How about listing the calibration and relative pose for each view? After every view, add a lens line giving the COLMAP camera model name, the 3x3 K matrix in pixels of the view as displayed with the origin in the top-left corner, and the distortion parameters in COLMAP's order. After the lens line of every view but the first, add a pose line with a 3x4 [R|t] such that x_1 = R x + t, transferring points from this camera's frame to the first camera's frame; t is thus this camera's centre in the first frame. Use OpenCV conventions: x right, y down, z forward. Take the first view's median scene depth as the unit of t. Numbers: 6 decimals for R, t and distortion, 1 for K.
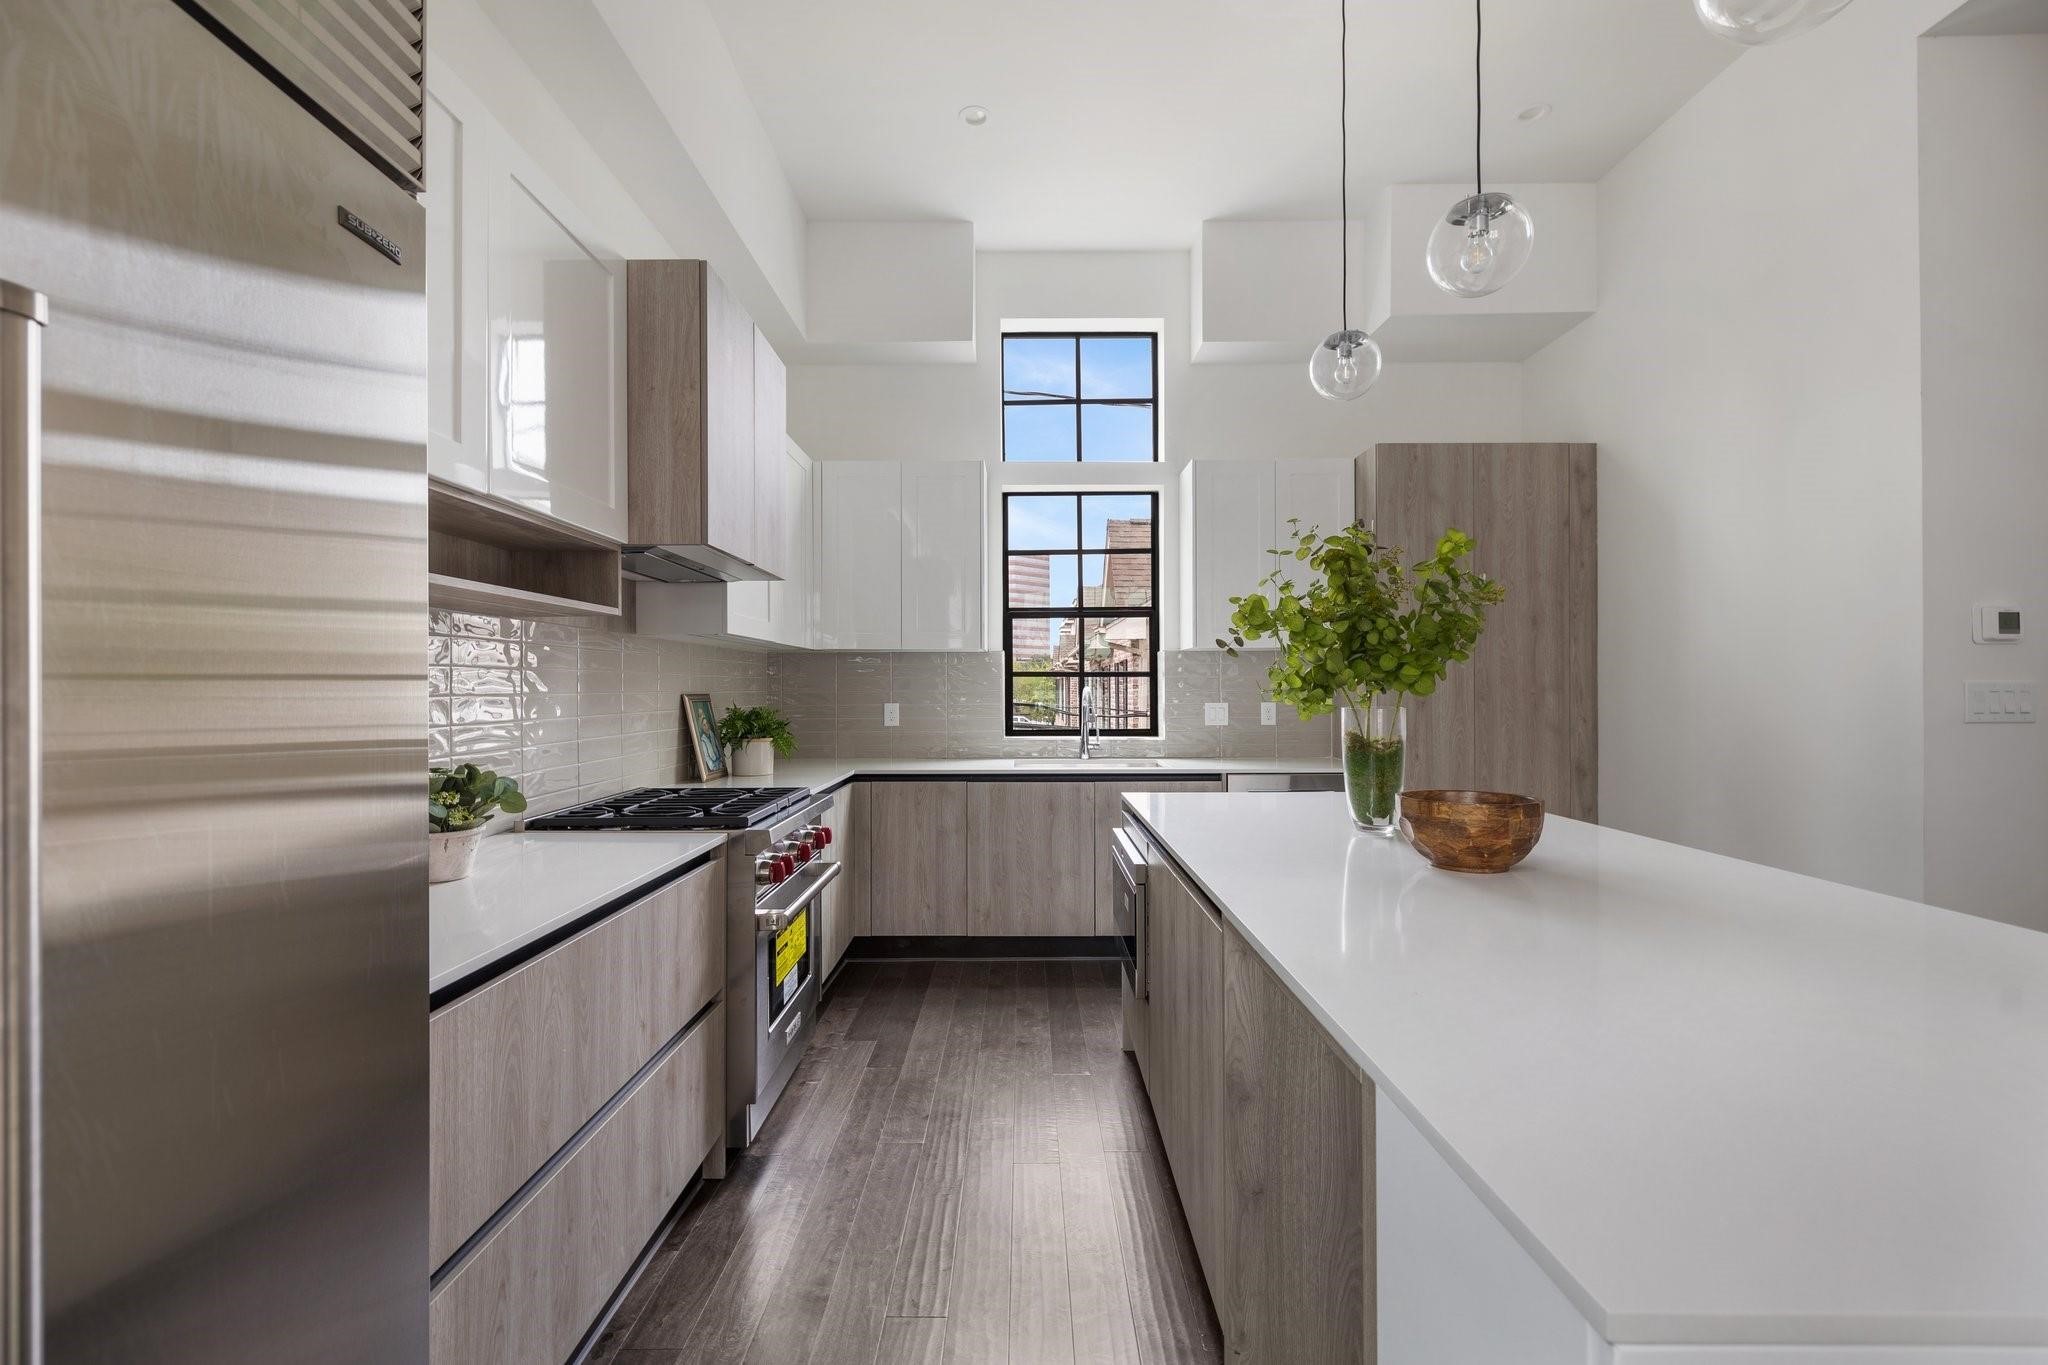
lens RADIAL K [[848.8, 0, 1021.9], [0, 848.8, 685.8], [0, 0, 1]] dist [-0.015117, 0.000155]
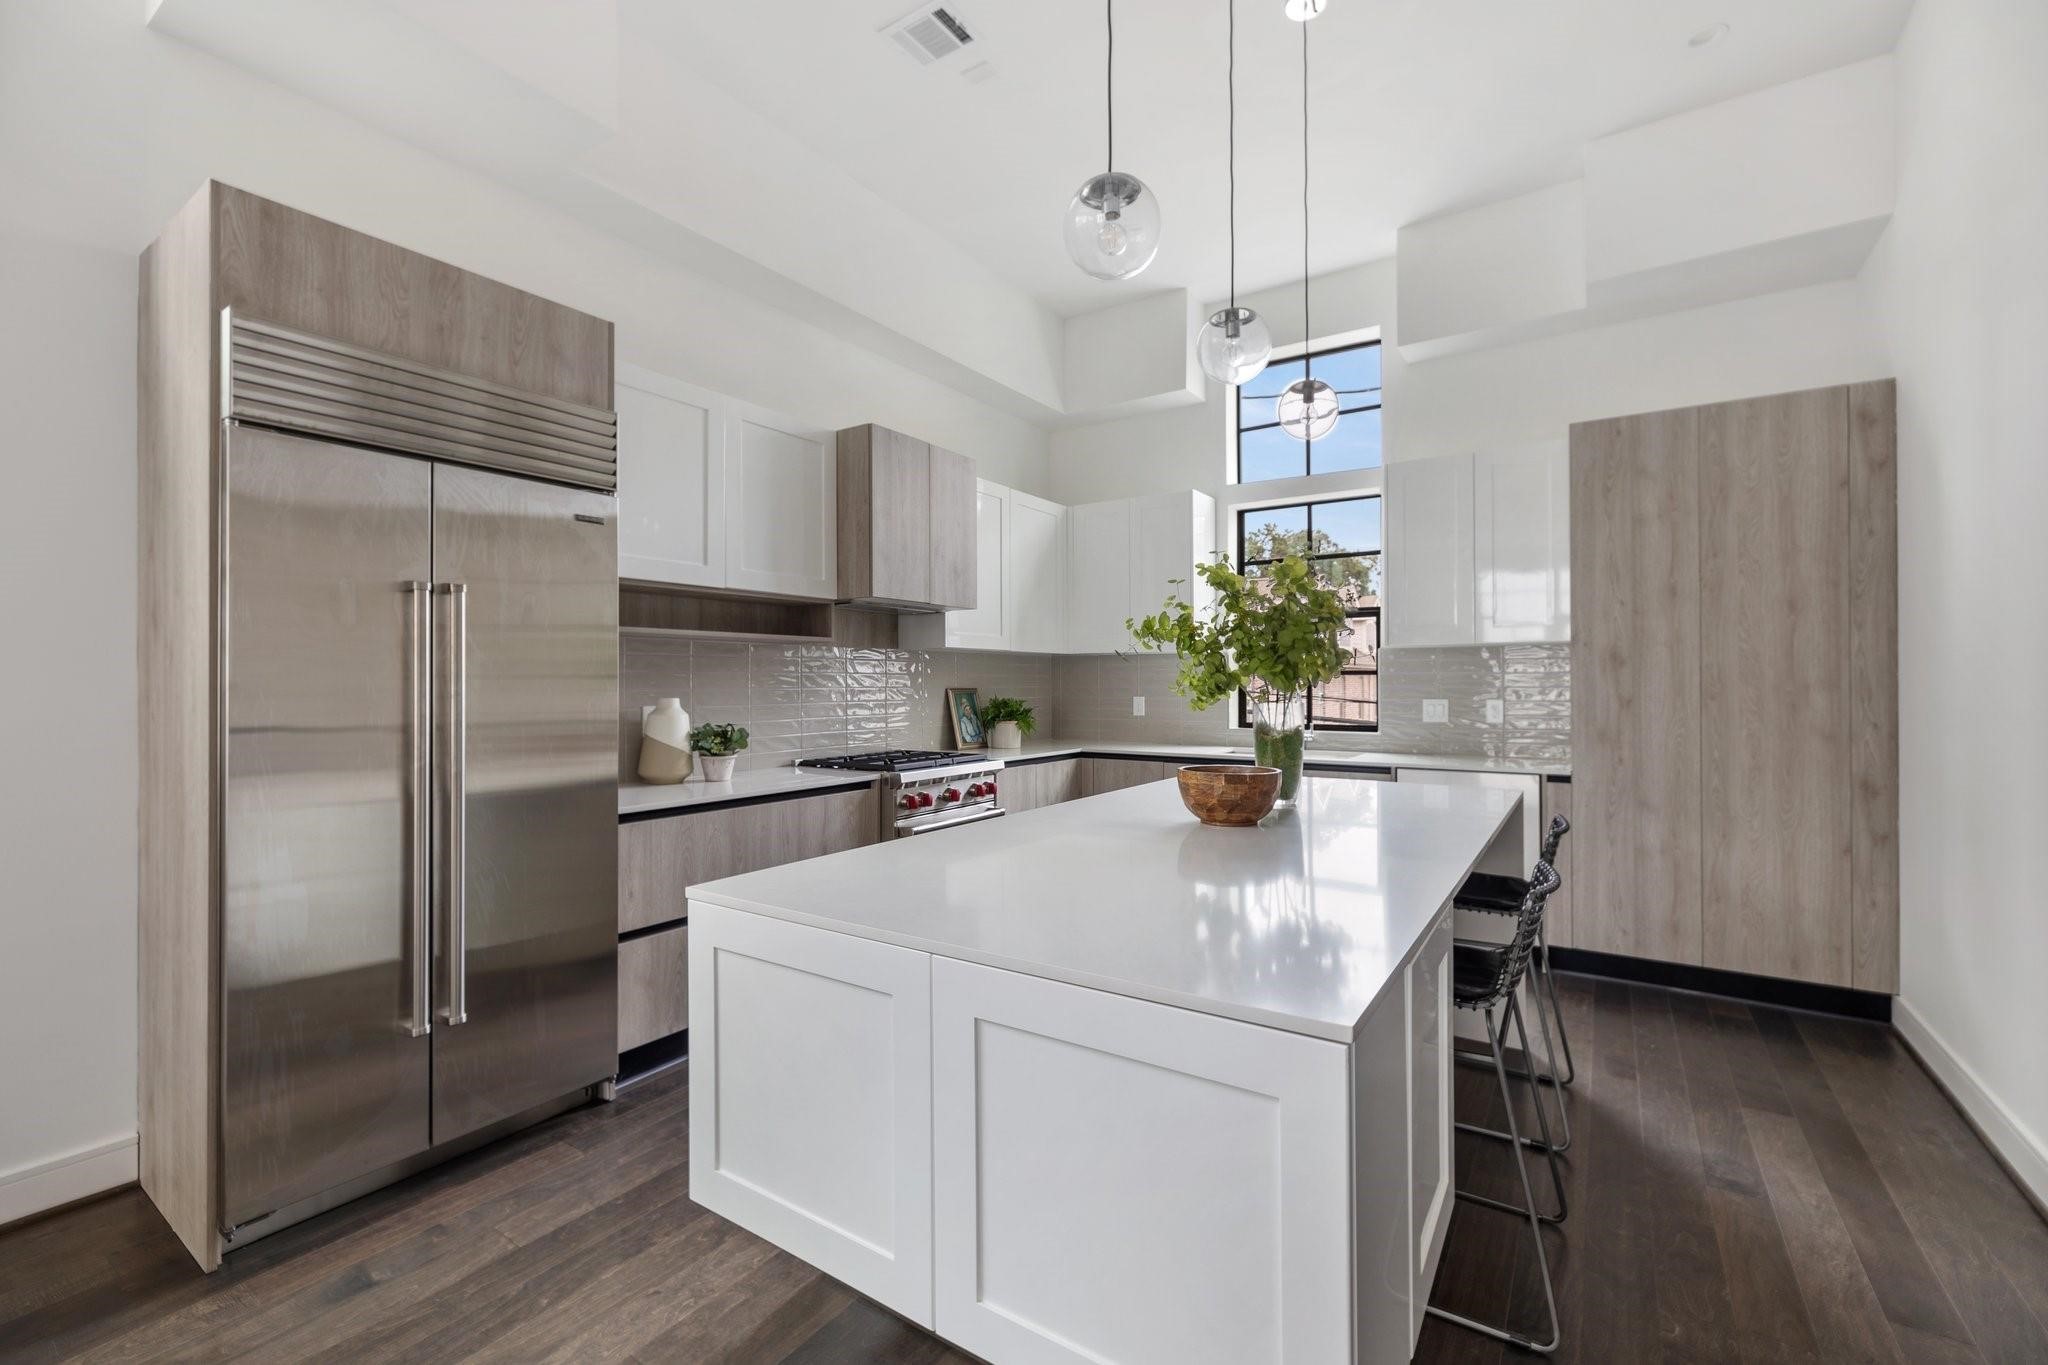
lens RADIAL K [[848.8, 0, 1014.8], [0, 848.8, 681.6], [0, 0, 1]] dist [-0.015117, 0.000155]
pose [[0.832204, -0.000313, -0.554470, 0.426540], [0.000349, 1.000000, -0.000040, -0.001633], [0.554470, -0.000160, 0.832204, -0.118243]]
